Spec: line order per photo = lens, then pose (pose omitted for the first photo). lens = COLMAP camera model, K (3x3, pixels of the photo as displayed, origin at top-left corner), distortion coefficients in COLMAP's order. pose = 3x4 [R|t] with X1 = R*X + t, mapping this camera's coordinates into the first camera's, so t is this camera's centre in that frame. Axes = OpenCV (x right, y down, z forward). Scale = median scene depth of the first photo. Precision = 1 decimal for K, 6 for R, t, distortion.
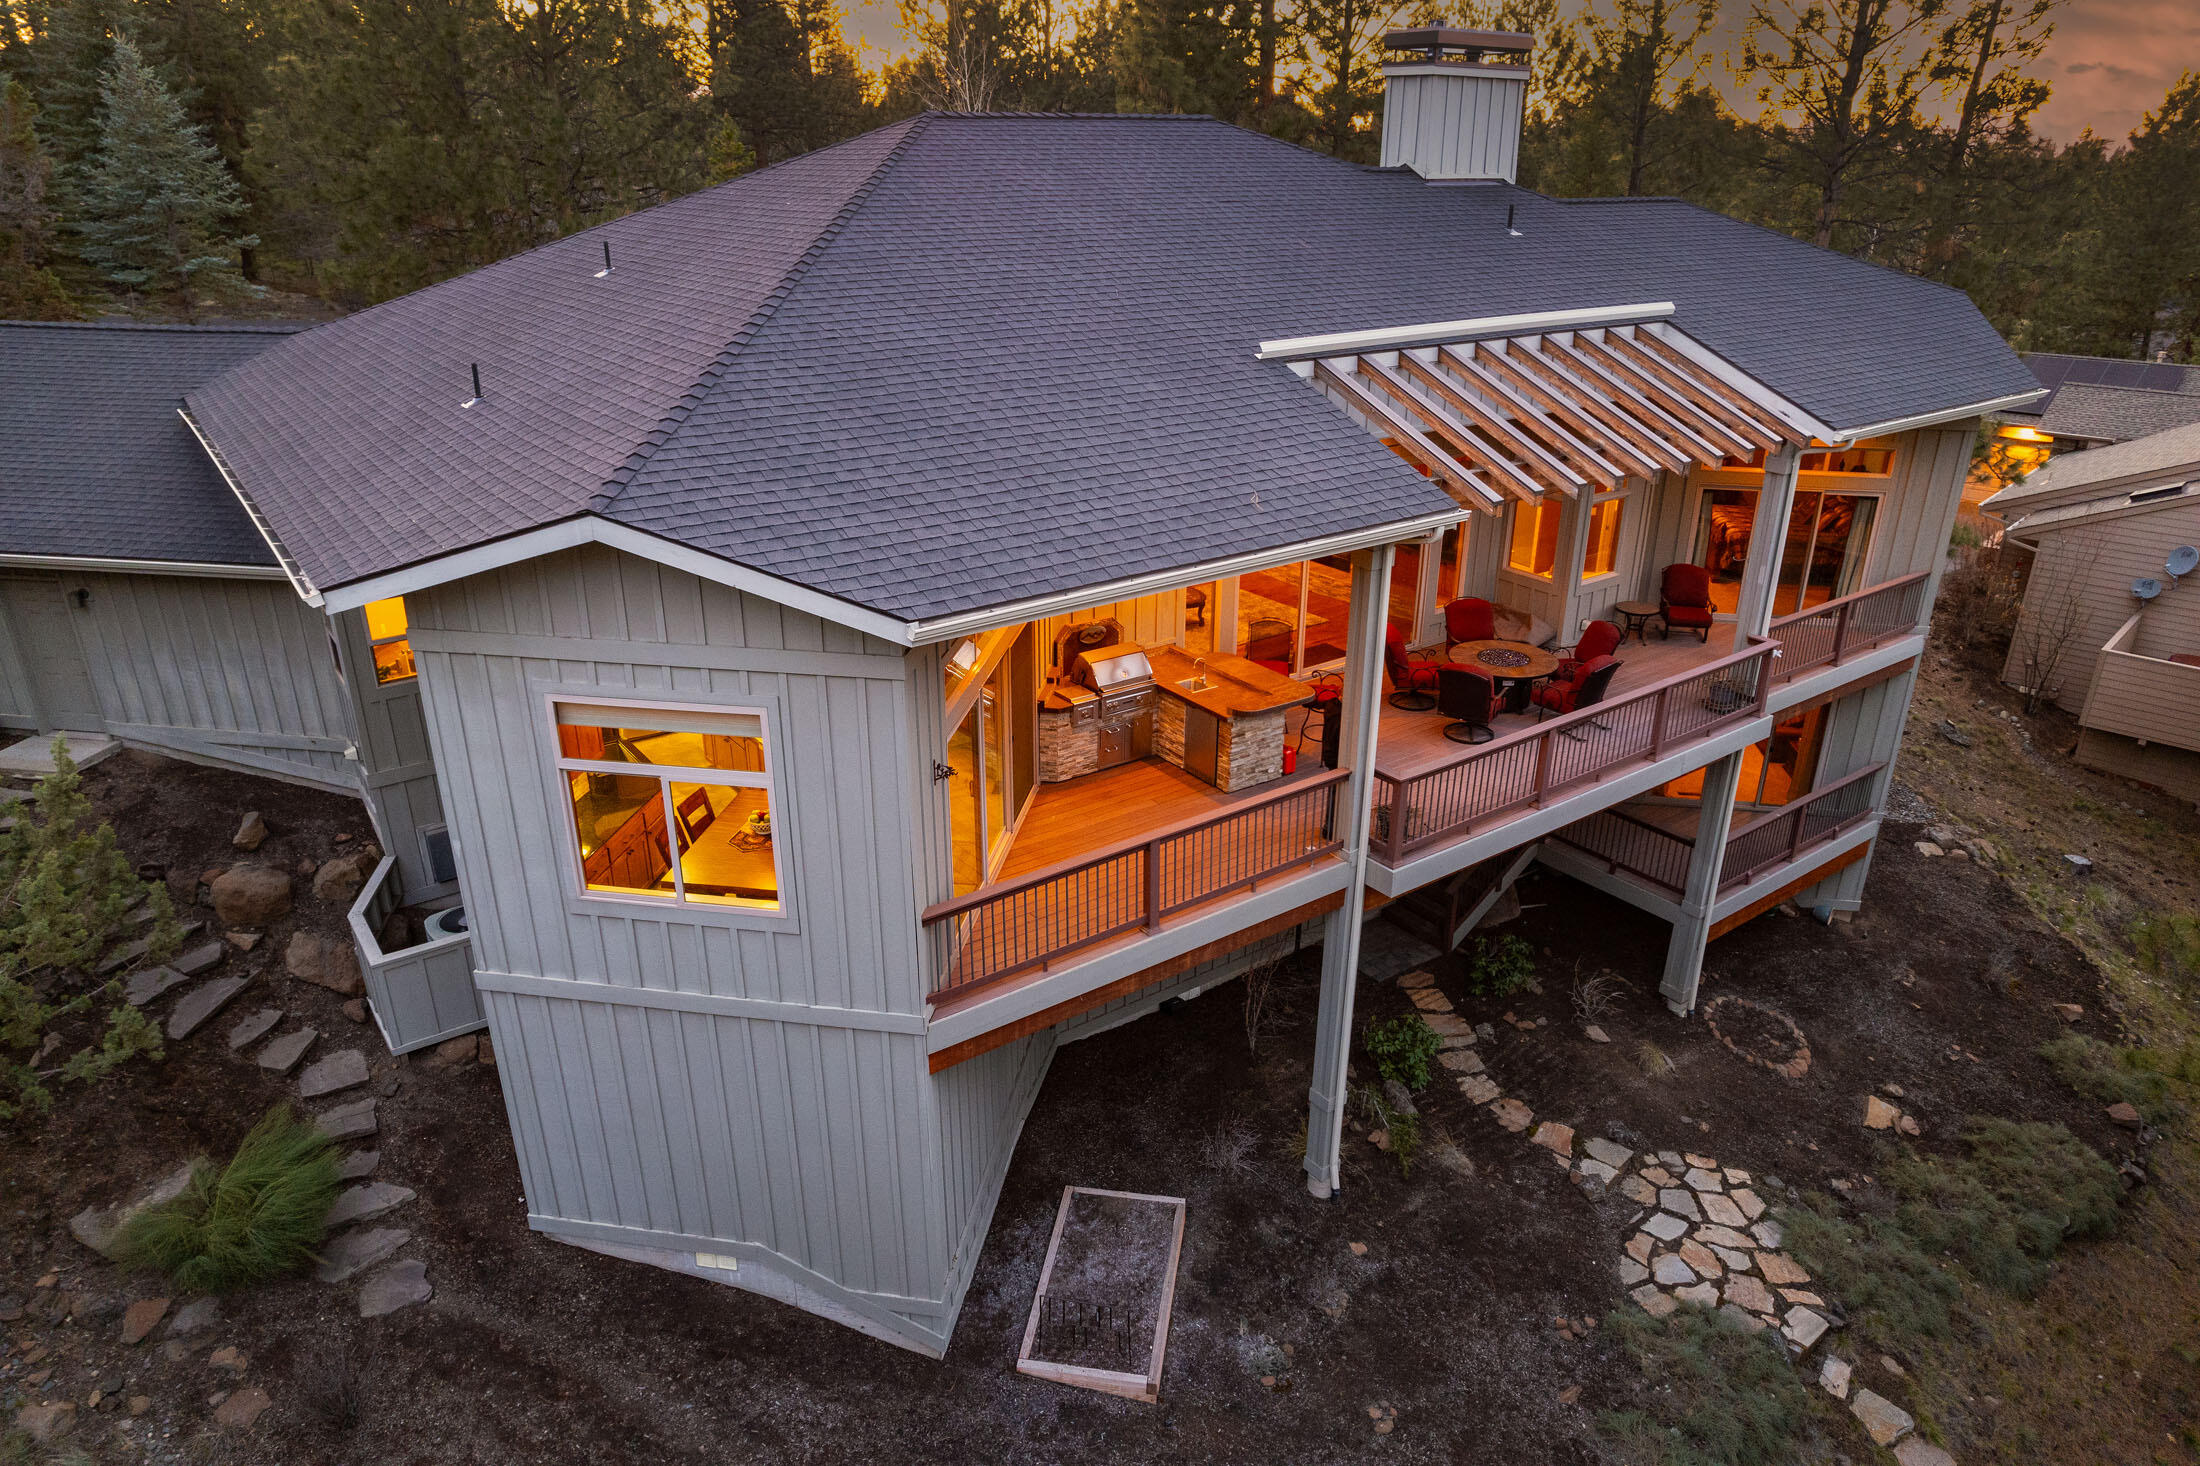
lens RADIAL K [[1408.7, 0, 1105.0], [0, 1408.7, 733.0], [0, 0, 1]] dist [-0.091417, 0.082286]
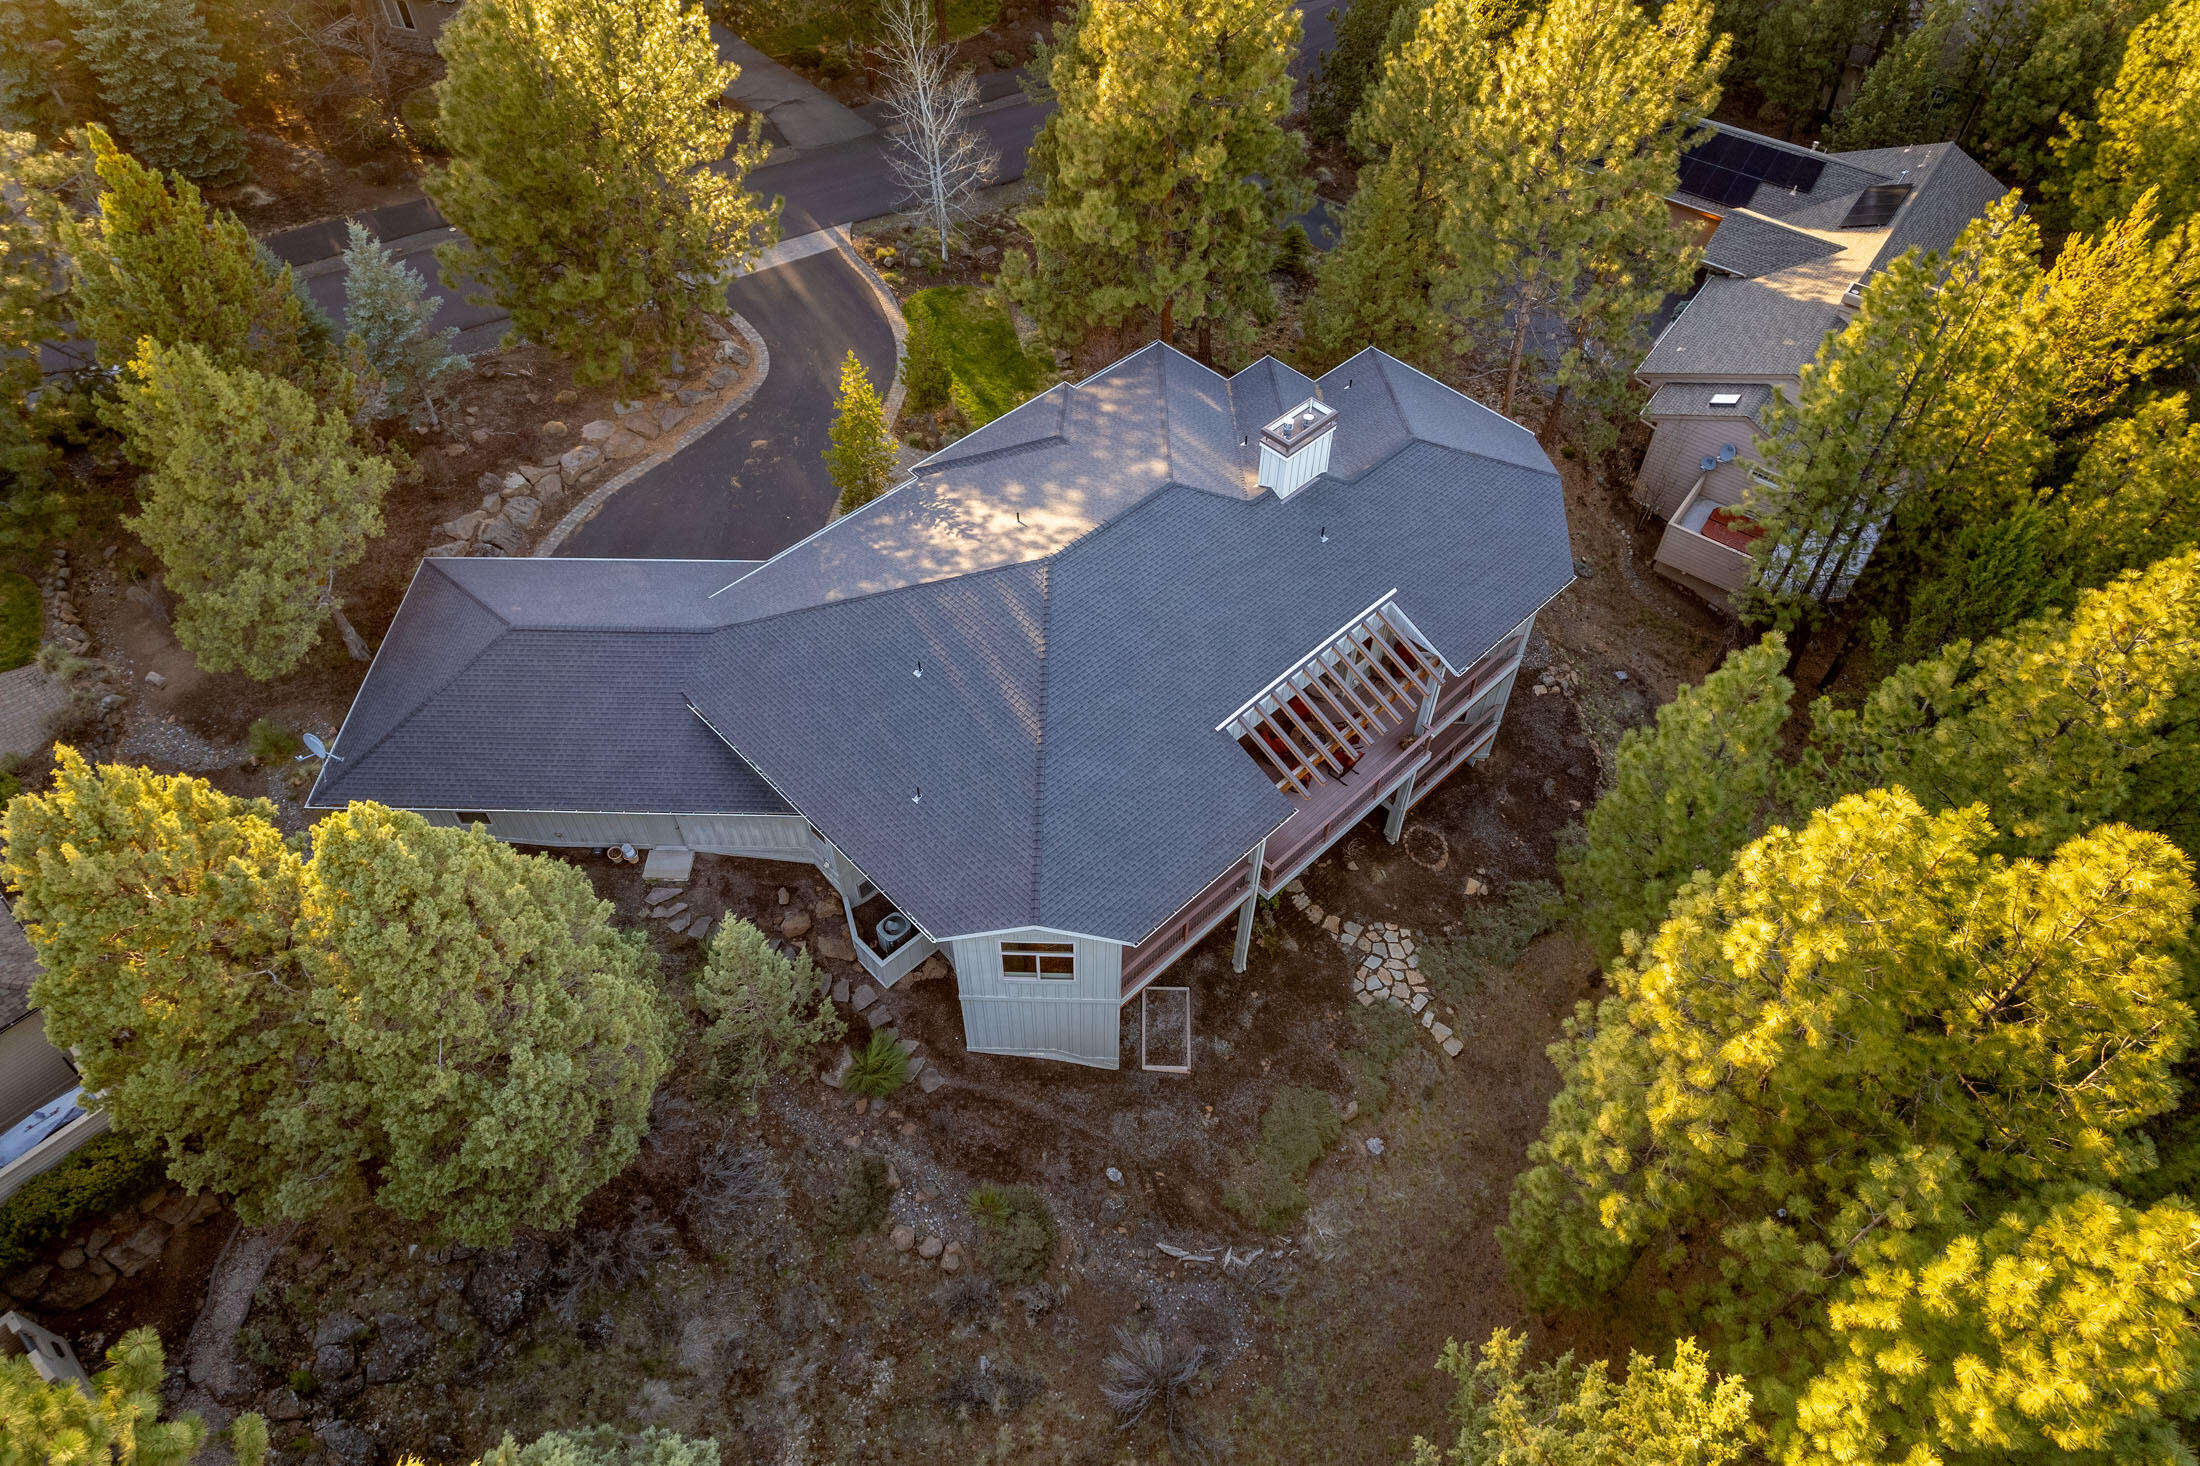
lens RADIAL K [[1407.0, 0, 1094.2], [0, 1407.0, 735.0], [0, 0, 1]] dist [-0.044824, 0.002053]
pose [[0.991102, -0.102190, 0.085290, -0.280545], [0.052179, 0.887763, 0.457334, -1.234381], [-0.122452, -0.448814, 0.885196, -1.039747]]
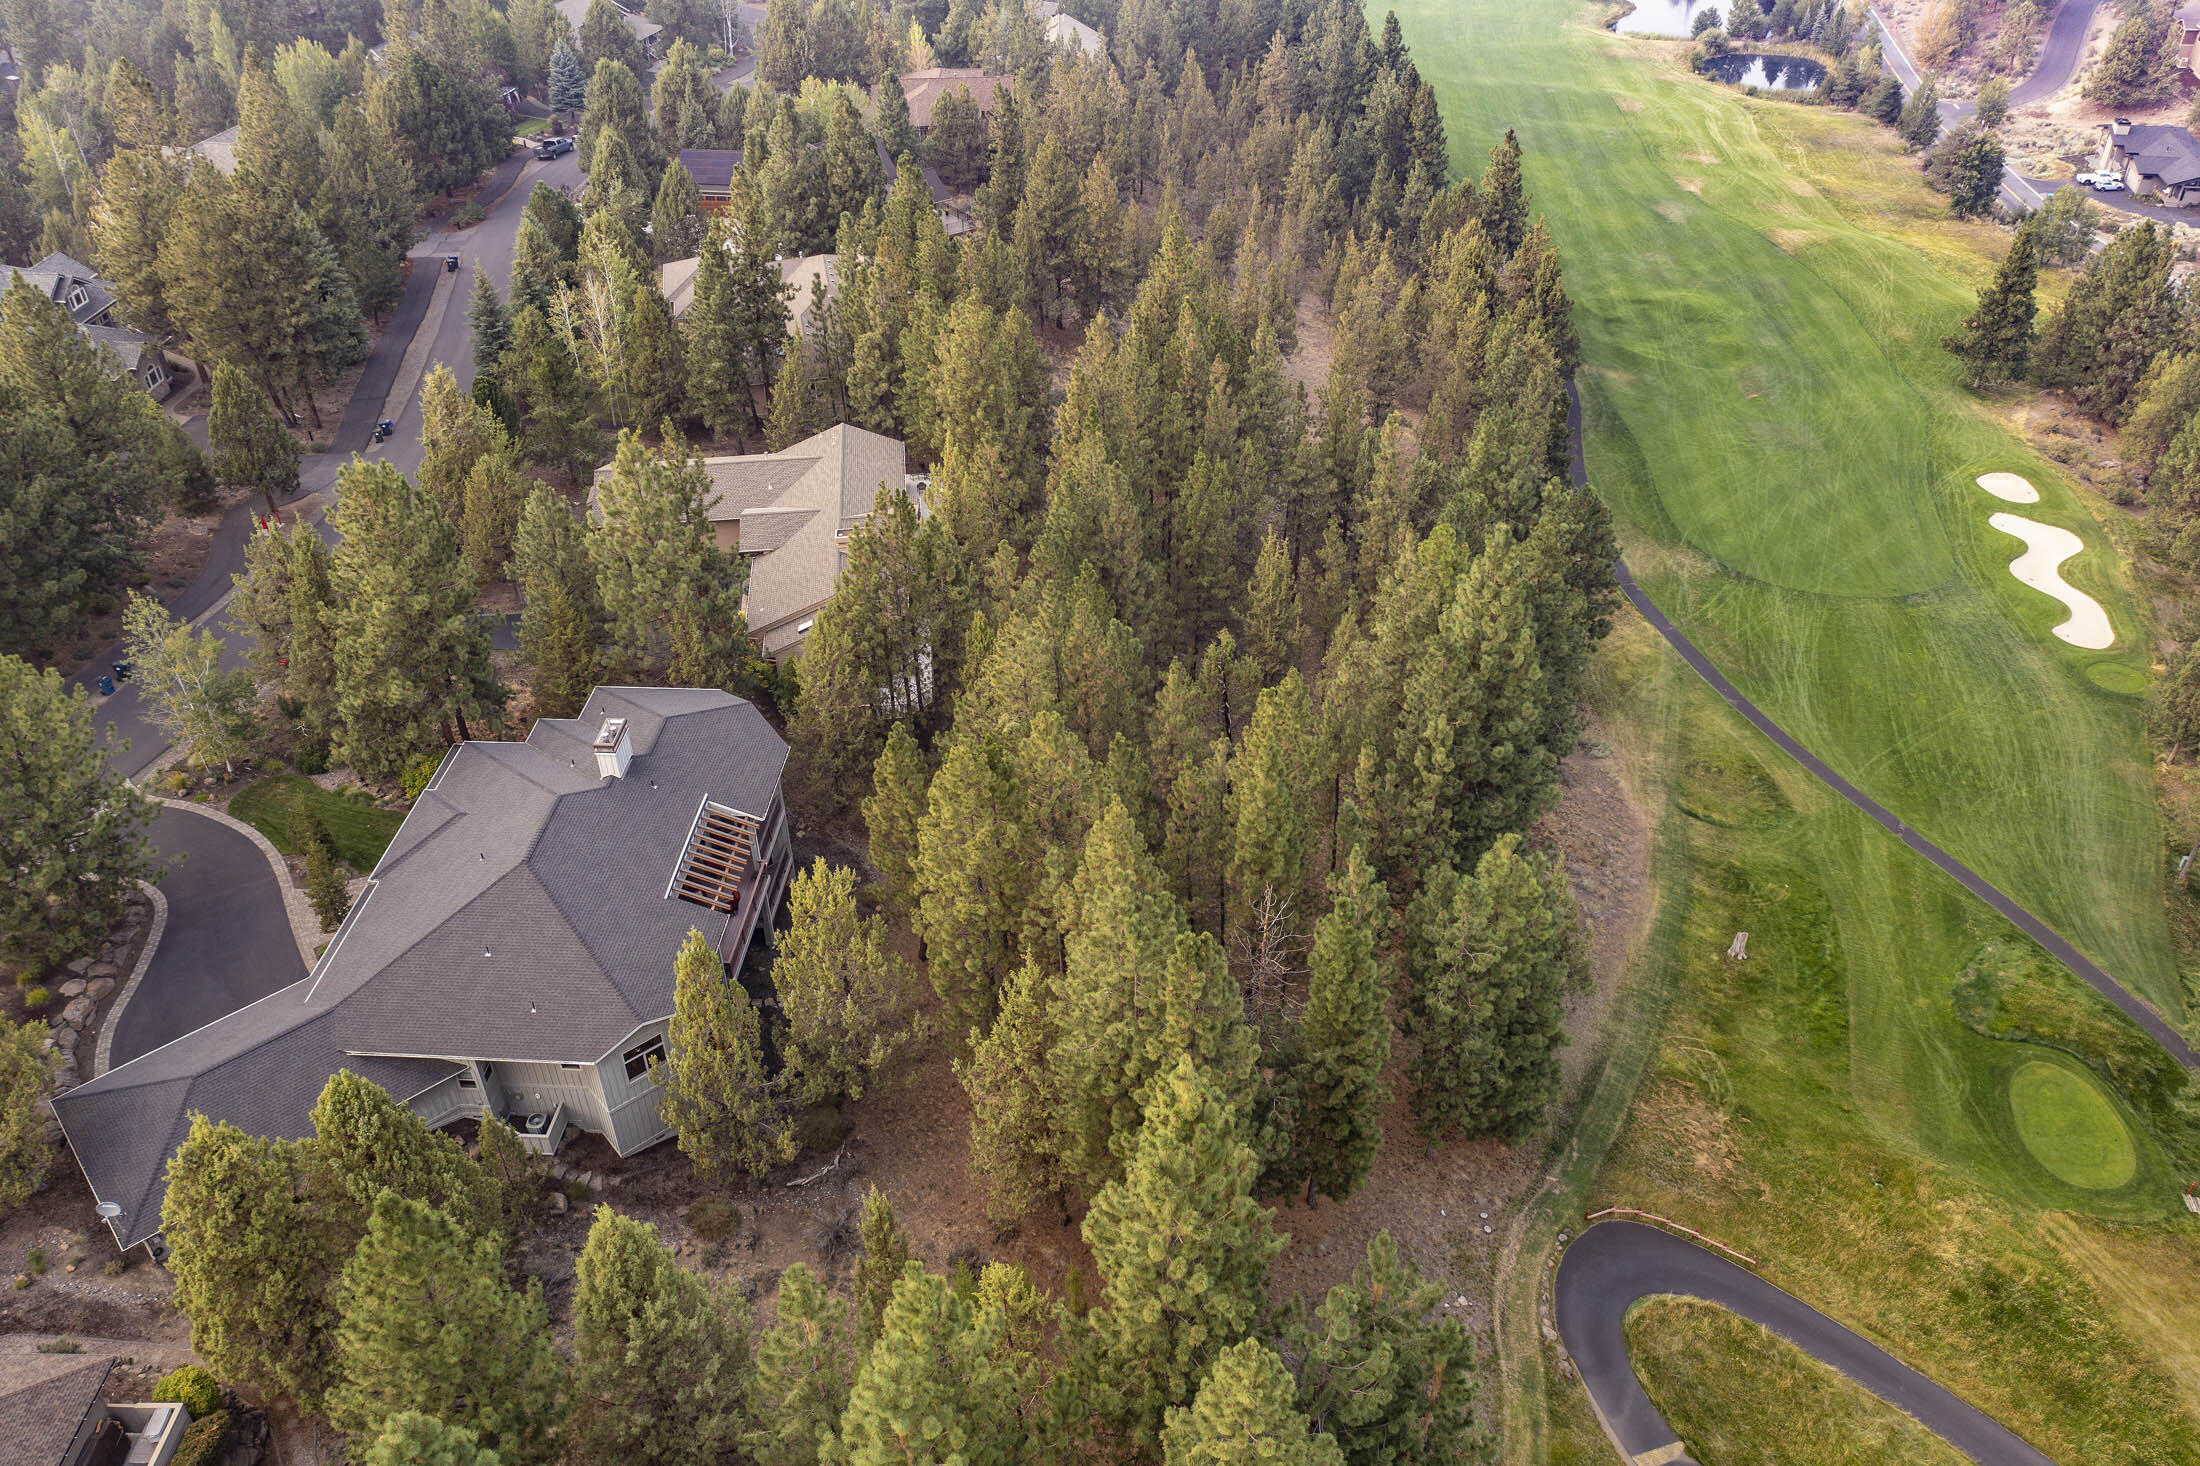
lens RADIAL K [[1719.4, 0, 1103.1], [0, 1719.4, 723.8], [0, 0, 1]] dist [-0.003461, -0.000033]
pose [[0.643638, -0.464104, 0.608554, -1.760469], [0.309989, 0.885097, 0.347145, -1.897023], [-0.699741, -0.034791, 0.713549, -3.258883]]
